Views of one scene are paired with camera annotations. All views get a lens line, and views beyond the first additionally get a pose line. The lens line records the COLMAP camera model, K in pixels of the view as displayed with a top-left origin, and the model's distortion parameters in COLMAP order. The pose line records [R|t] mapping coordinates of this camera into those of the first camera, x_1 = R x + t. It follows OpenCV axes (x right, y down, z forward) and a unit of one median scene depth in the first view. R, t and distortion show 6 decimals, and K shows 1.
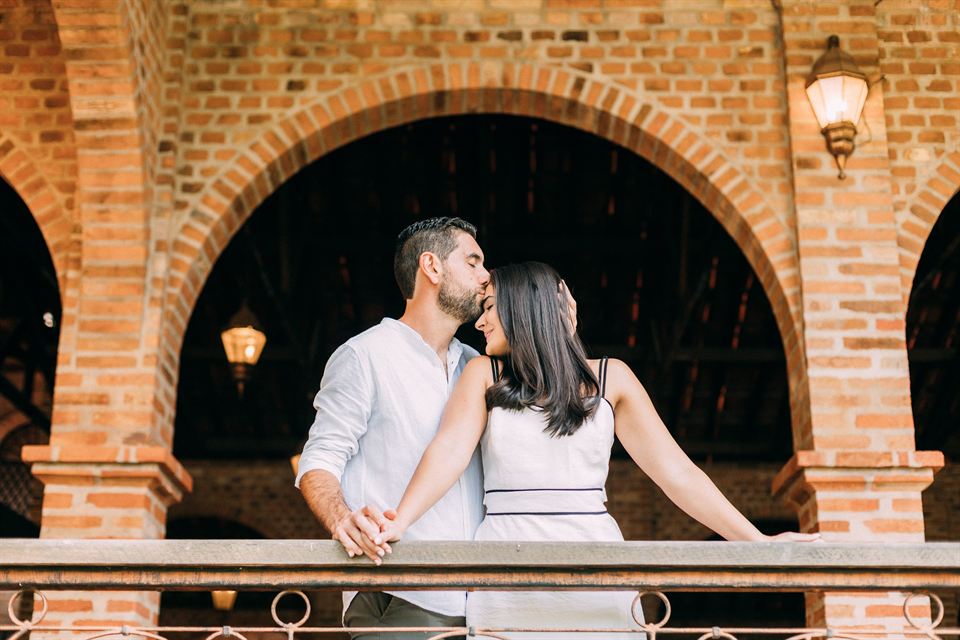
lens RADIAL K [[1535.9, 0, 465.5], [0, 1535.9, 320.0], [0, 0, 1]] dist [-0.003414, -0.079886]
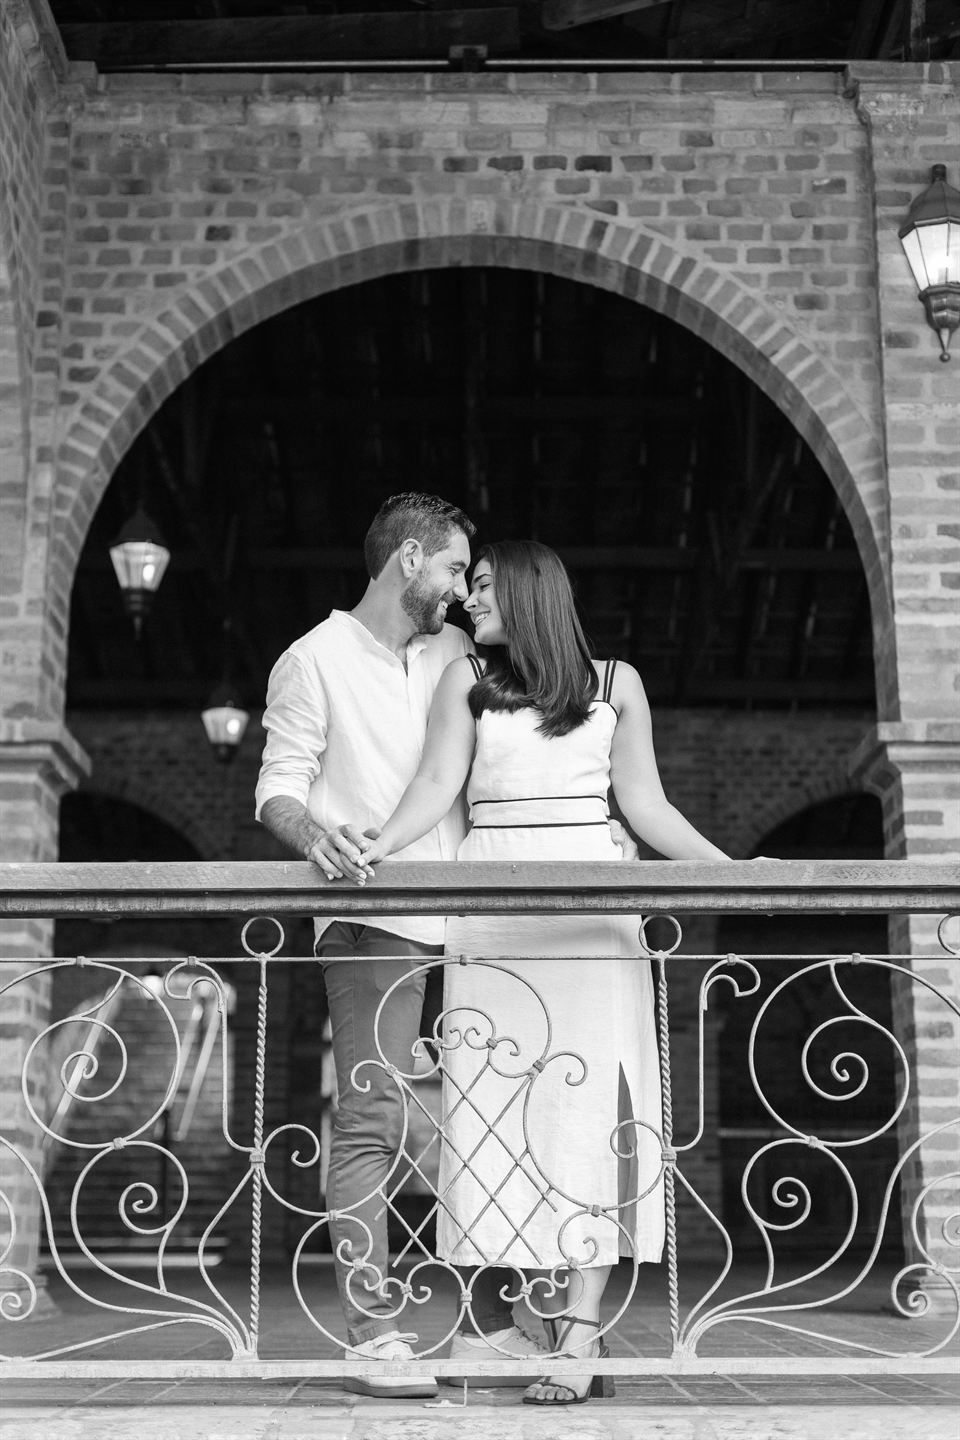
lens RADIAL K [[2303.9, 0, 480.0], [0, 2303.9, 720.0], [0, 0, 1]] dist [-0.003414, -0.079886]
pose [[0.999860, -0.006199, 0.015517, -0.002479], [0.004595, 0.994841, 0.101340, -0.030991], [-0.016065, -0.101255, 0.994731, -0.138421]]
